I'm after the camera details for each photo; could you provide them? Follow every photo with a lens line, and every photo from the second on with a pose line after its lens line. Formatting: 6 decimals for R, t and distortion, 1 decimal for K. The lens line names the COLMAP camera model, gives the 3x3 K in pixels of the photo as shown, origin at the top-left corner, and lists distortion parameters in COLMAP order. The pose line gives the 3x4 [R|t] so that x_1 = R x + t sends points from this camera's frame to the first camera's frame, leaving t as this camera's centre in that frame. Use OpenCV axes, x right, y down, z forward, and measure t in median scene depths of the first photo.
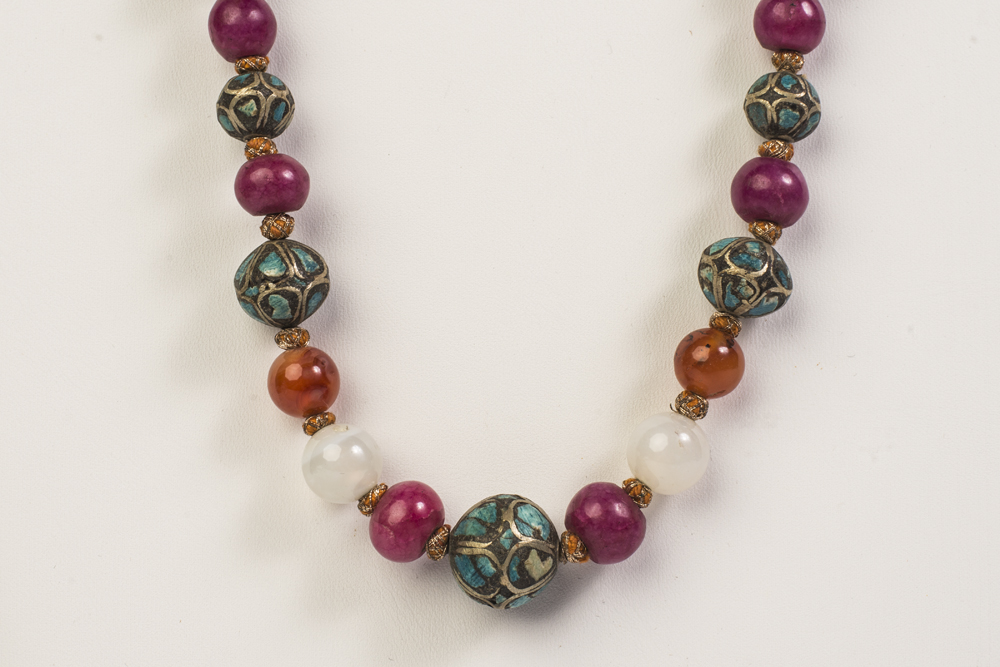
lens RADIAL K [[2474.5, 0, 460.1], [0, 2474.5, 333.3], [0, 0, 1]] dist [-0.083035, 0.000000]
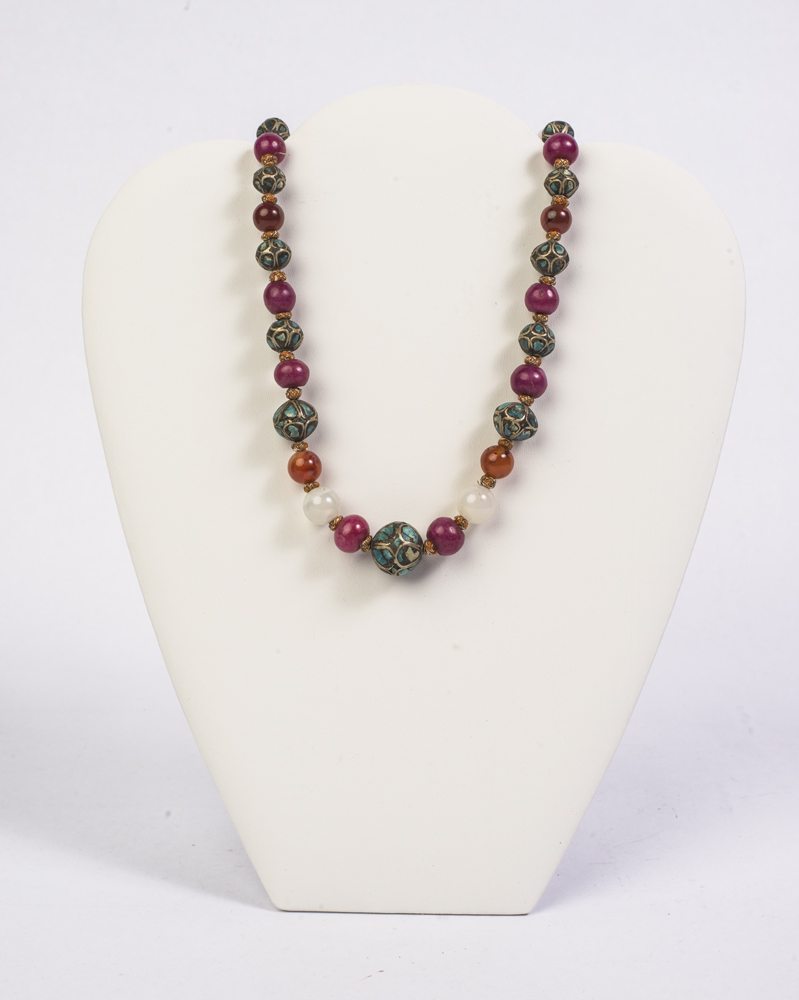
lens RADIAL K [[1784.7, 0, 404.5], [0, 1784.7, 501.6], [0, 0, 1]] dist [-0.032779, 0.000000]
pose [[0.999048, 0.020666, -0.038430, 0.081427], [-0.019628, 0.999437, 0.027208, 0.005898], [0.038970, -0.026428, 0.998891, -0.525585]]
